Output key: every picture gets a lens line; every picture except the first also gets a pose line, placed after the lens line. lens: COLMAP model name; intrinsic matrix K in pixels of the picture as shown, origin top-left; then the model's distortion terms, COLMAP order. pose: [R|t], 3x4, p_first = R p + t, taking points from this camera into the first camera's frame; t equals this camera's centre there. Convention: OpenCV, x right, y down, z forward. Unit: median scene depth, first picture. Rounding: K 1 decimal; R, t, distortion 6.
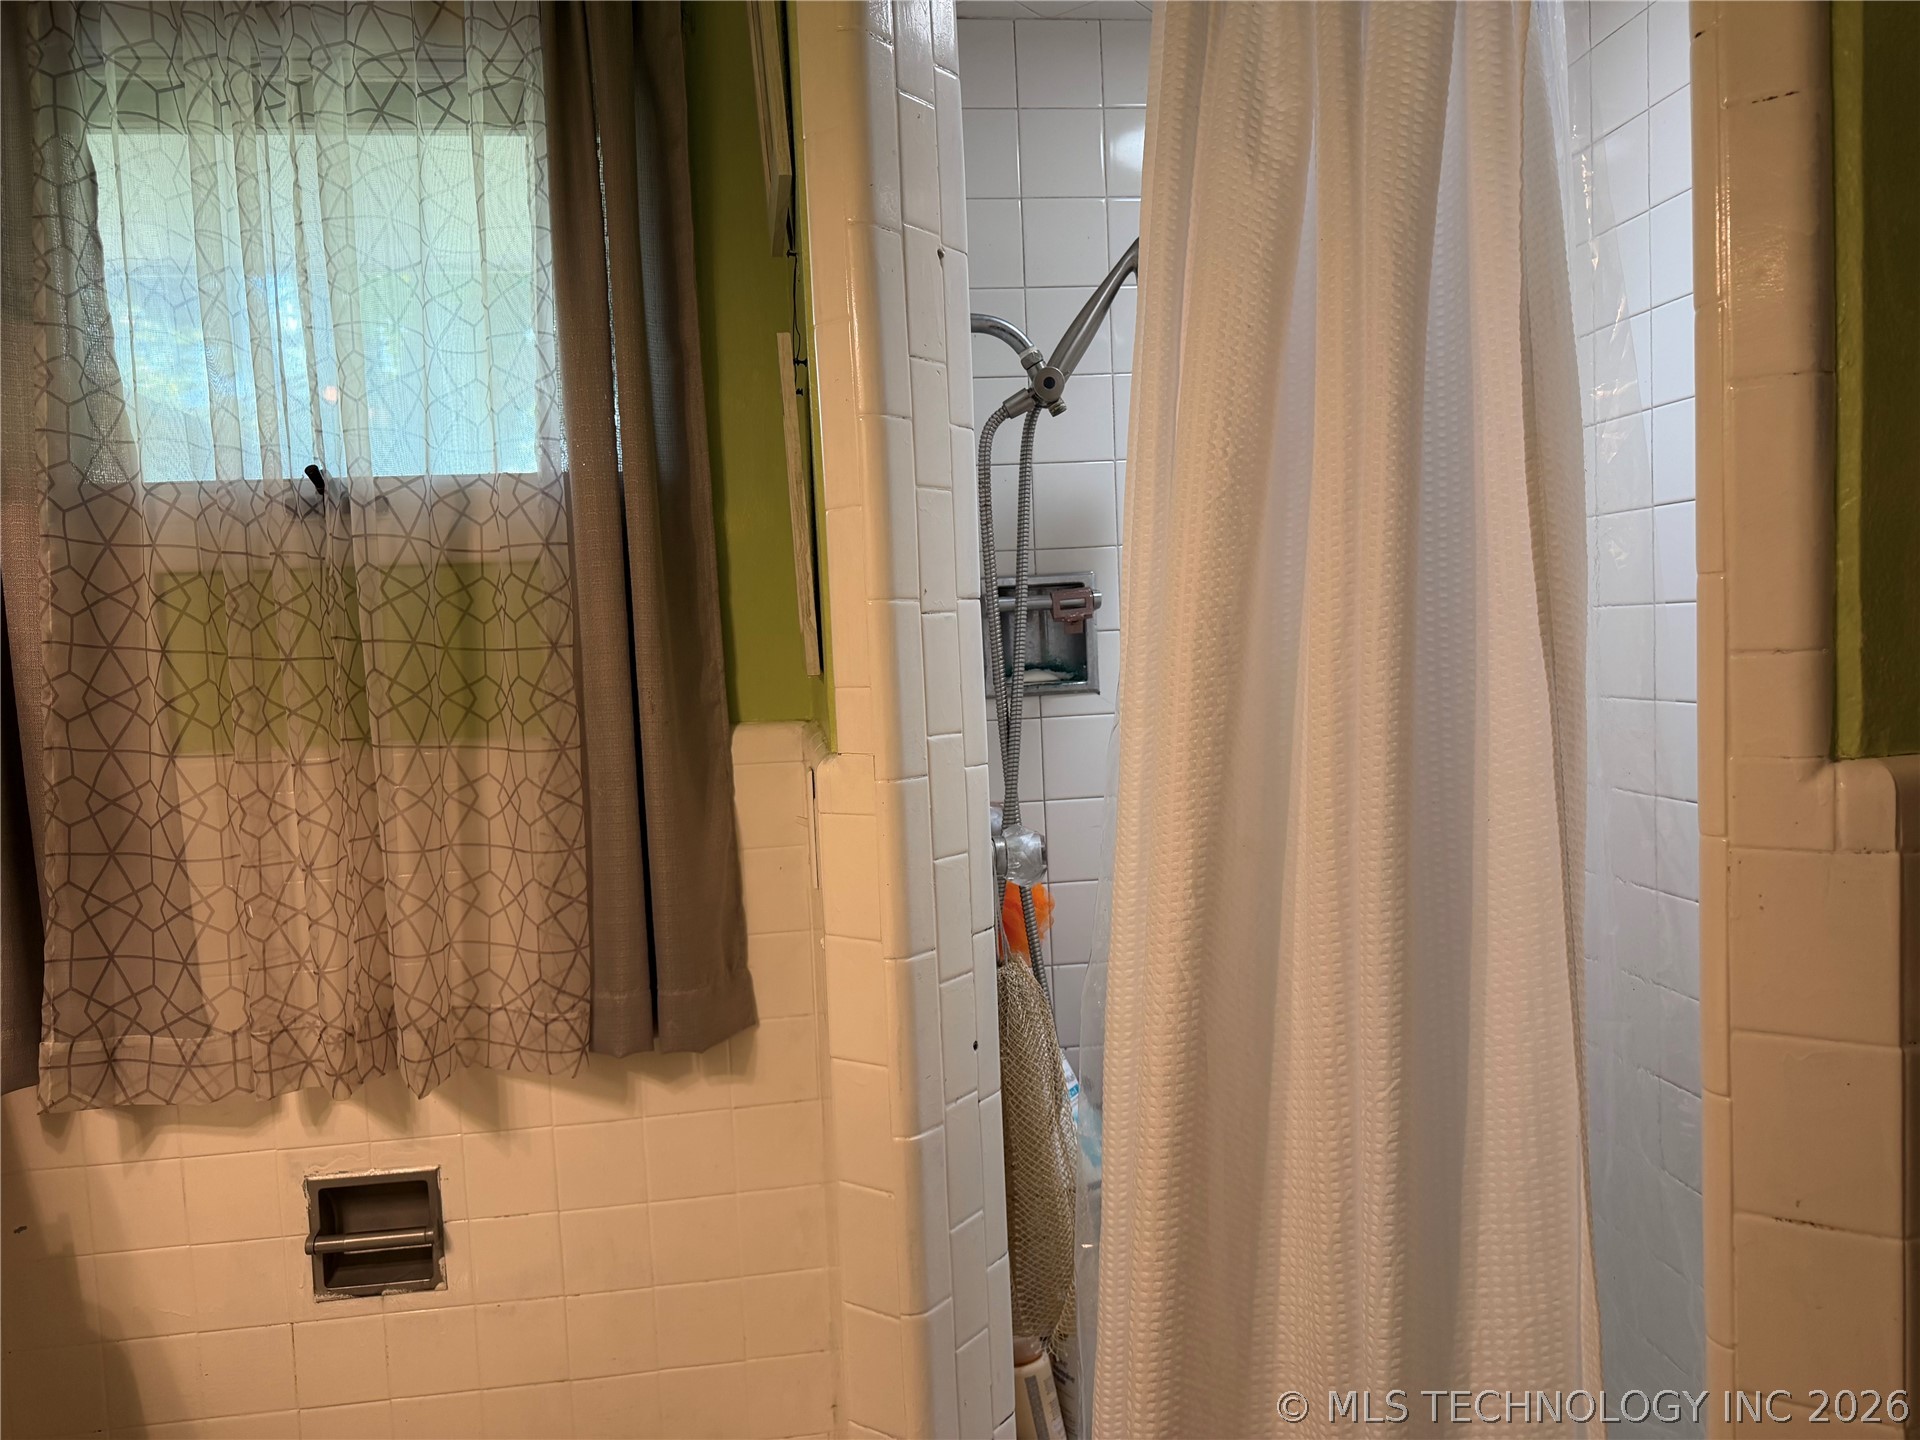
lens RADIAL K [[1344.9, 0, 963.5], [0, 1344.9, 724.2], [0, 0, 1]] dist [0.021523, -0.037376]
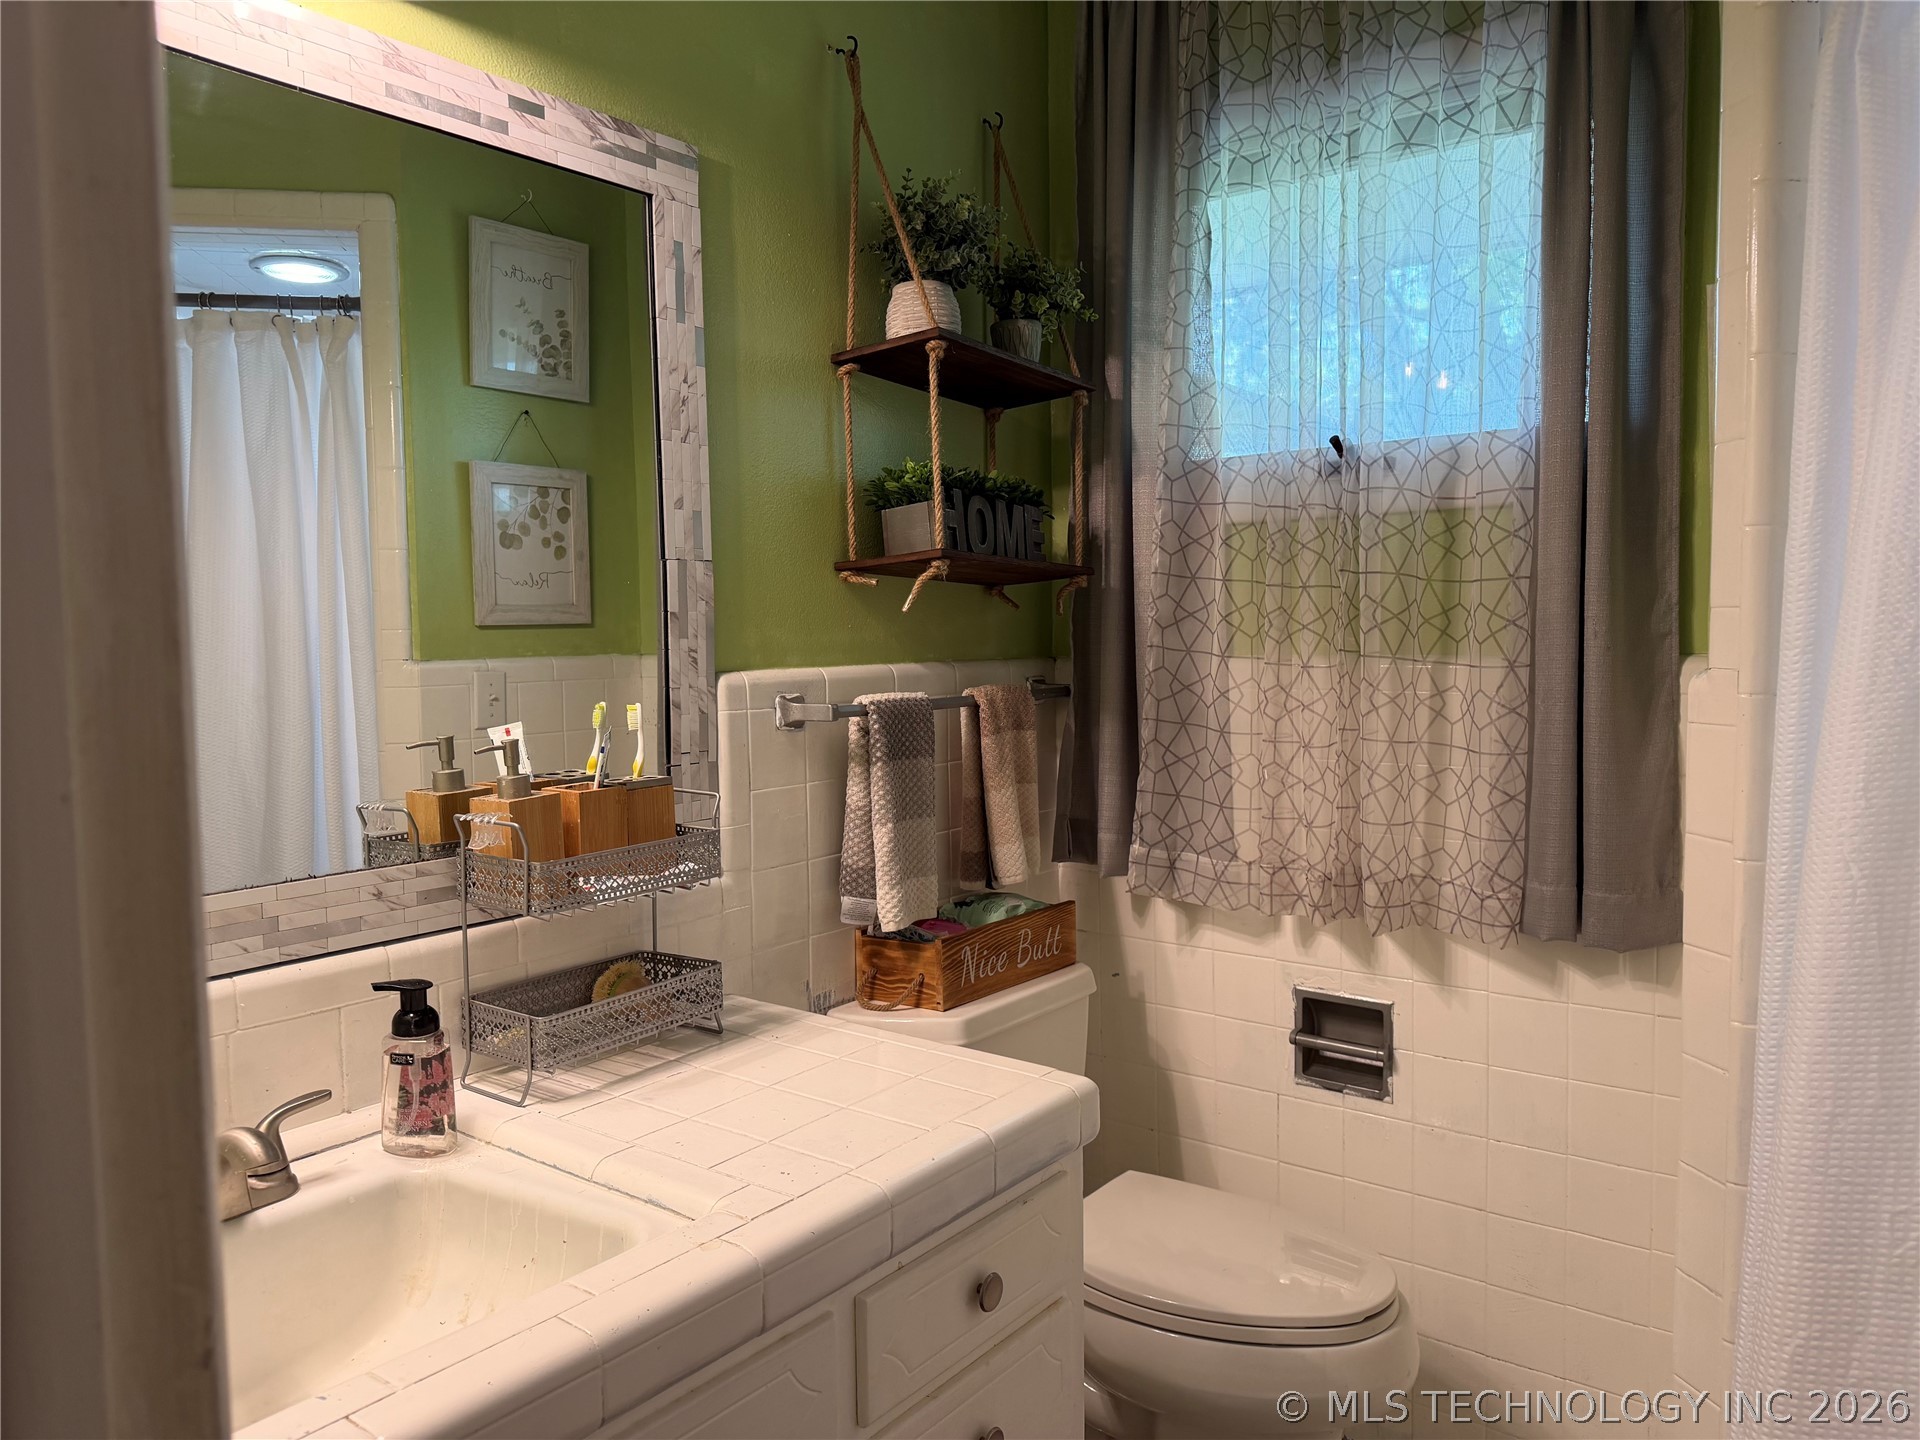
lens RADIAL K [[1358.7, 0, 960.0], [0, 1358.7, 720.0], [0, 0, 1]] dist [-0.069011, 0.004289]
pose [[0.703754, 0.070212, -0.706966, 0.185284], [-0.051863, 0.997527, 0.047441, 0.033889], [0.708548, 0.003278, 0.705655, -0.148503]]
